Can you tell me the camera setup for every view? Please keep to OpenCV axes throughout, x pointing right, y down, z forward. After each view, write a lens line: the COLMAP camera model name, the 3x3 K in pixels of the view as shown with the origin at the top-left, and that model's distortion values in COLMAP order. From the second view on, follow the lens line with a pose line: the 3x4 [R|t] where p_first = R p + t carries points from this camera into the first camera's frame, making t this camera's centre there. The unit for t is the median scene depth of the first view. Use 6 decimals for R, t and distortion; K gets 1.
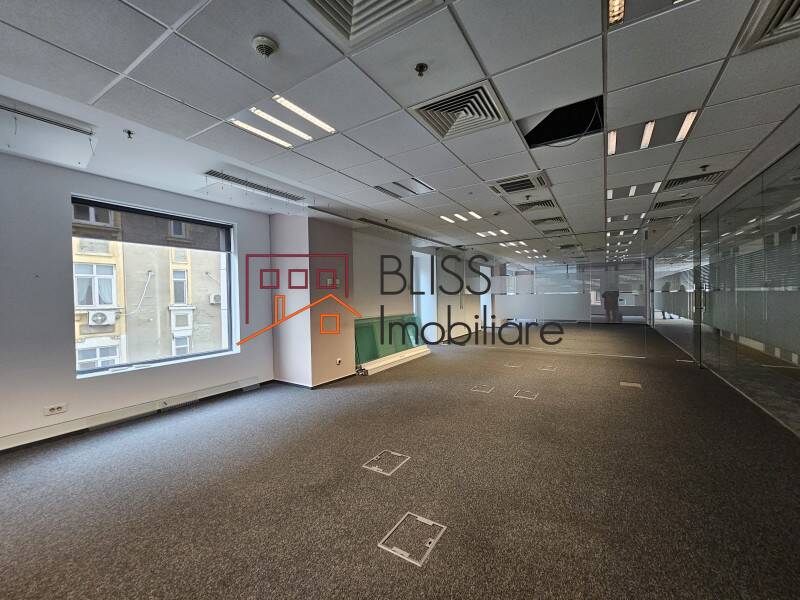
lens RADIAL K [[325.7, 0, 401.5], [0, 325.7, 298.6], [0, 0, 1]] dist [0.001344, 0.000838]
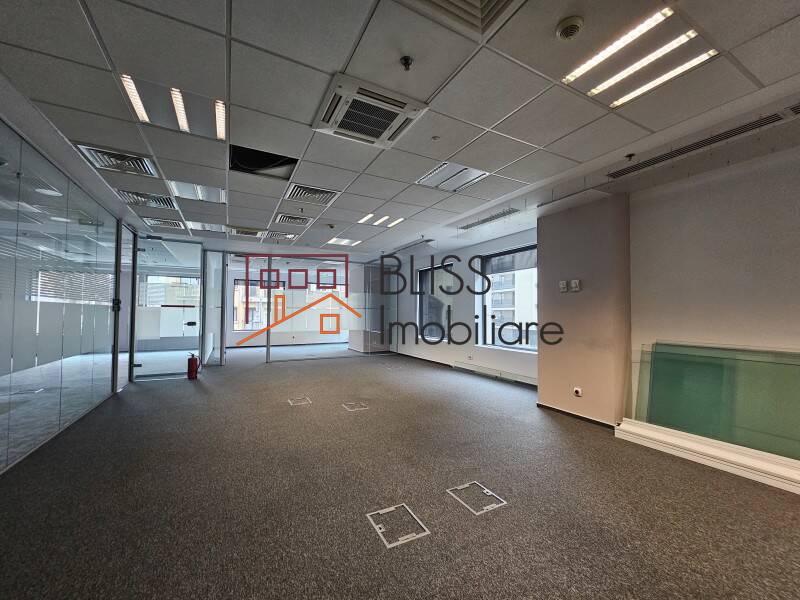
lens RADIAL K [[321.9, 0, 404.4], [0, 321.9, 306.4], [0, 0, 1]] dist [0.000079, 0.000125]
pose [[-0.477445, -0.007292, -0.878631, 0.819854], [-0.003606, 0.999973, -0.006339, 0.009691], [0.878654, 0.000142, -0.477459, 1.297530]]
